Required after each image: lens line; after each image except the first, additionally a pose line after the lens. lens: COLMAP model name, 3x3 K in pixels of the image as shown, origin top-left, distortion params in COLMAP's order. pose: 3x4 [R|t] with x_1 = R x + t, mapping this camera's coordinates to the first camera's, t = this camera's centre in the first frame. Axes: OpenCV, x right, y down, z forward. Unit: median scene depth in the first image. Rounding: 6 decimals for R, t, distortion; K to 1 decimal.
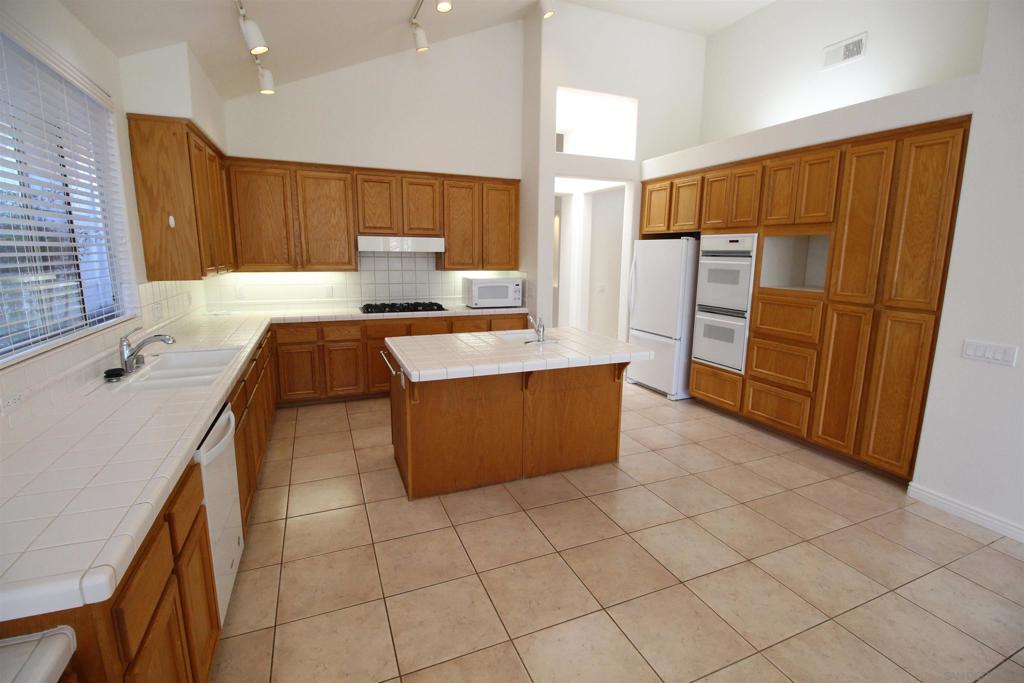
lens RADIAL K [[473.0, 0, 522.8], [0, 473.0, 338.5], [0, 0, 1]] dist [-0.000754, -0.011891]
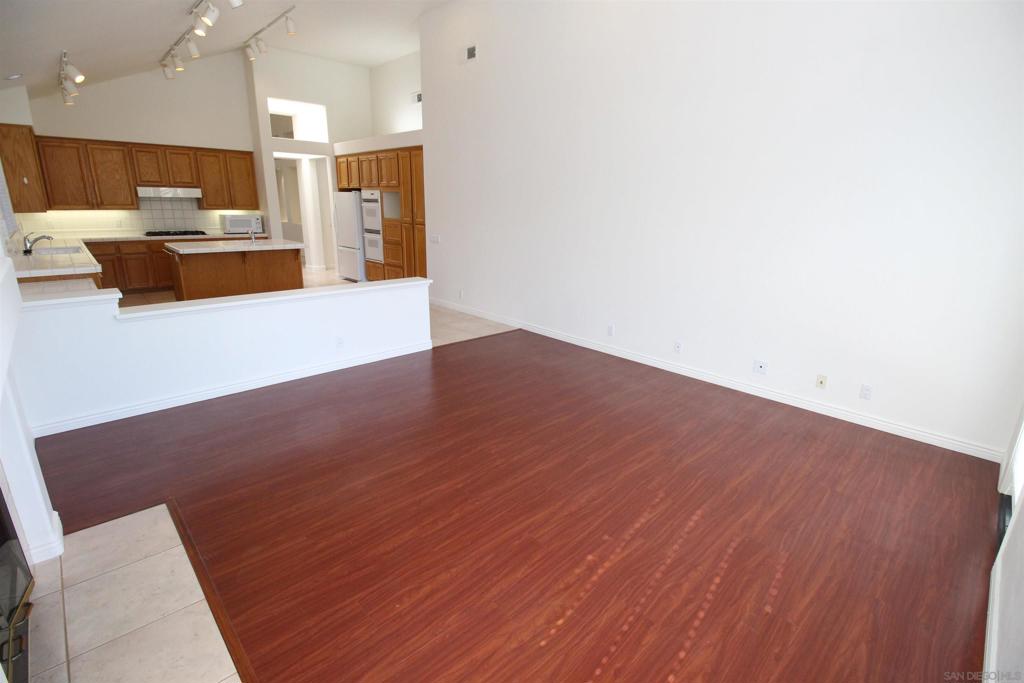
lens RADIAL K [[473.0, 0, 520.0], [0, 473.0, 335.2], [0, 0, 1]] dist [-0.000754, -0.011891]
pose [[0.934673, -0.084714, 0.345269, 0.276440], [0.050651, 0.993019, 0.106525, 0.180881], [-0.351883, -0.082078, 0.932439, -0.997524]]
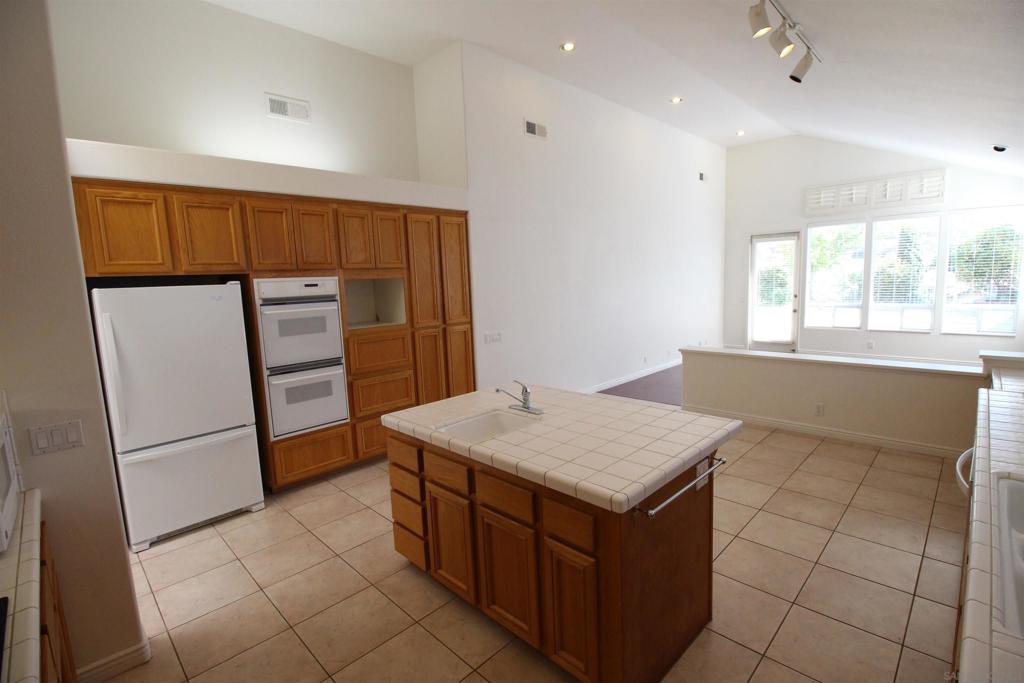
lens RADIAL K [[473.0, 0, 521.4], [0, 473.0, 340.0], [0, 0, 1]] dist [-0.000754, -0.011891]
pose [[-0.379204, -0.115850, 0.918032, -0.497517], [0.201333, 0.958032, 0.204061, -0.196334], [-0.903144, 0.262210, -0.339965, 0.914284]]
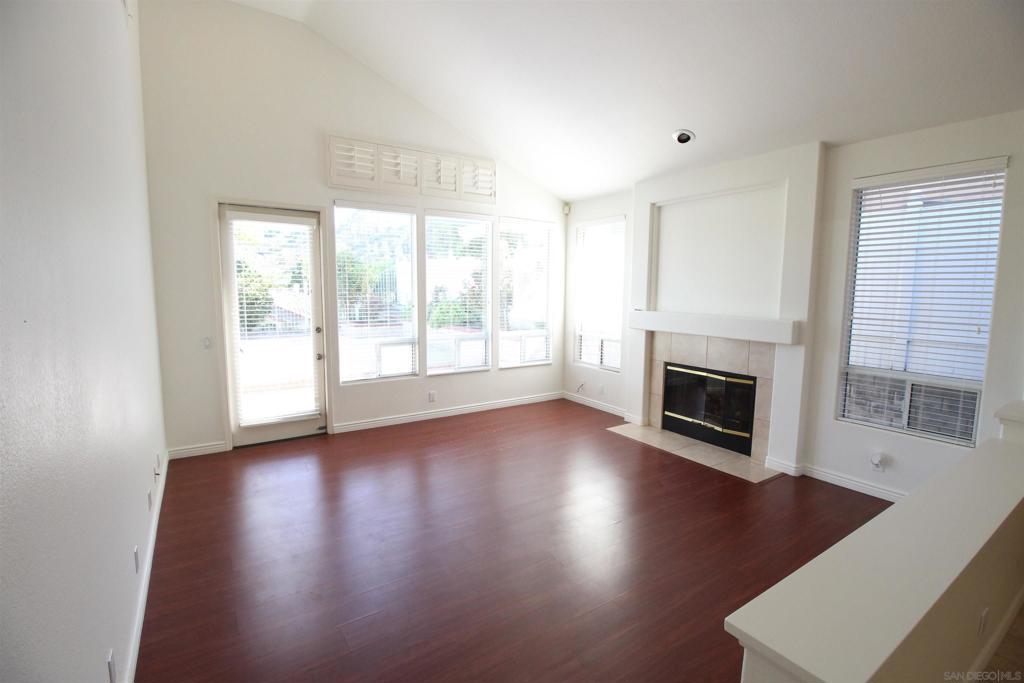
lens RADIAL K [[473.0, 0, 520.5], [0, 473.0, 339.6], [0, 0, 1]] dist [-0.000754, -0.011891]
pose [[-0.982918, 0.000745, -0.184043, 0.629587], [-0.052028, 0.958078, 0.281745, -0.046345], [0.176538, 0.286508, -0.941673, 0.270121]]
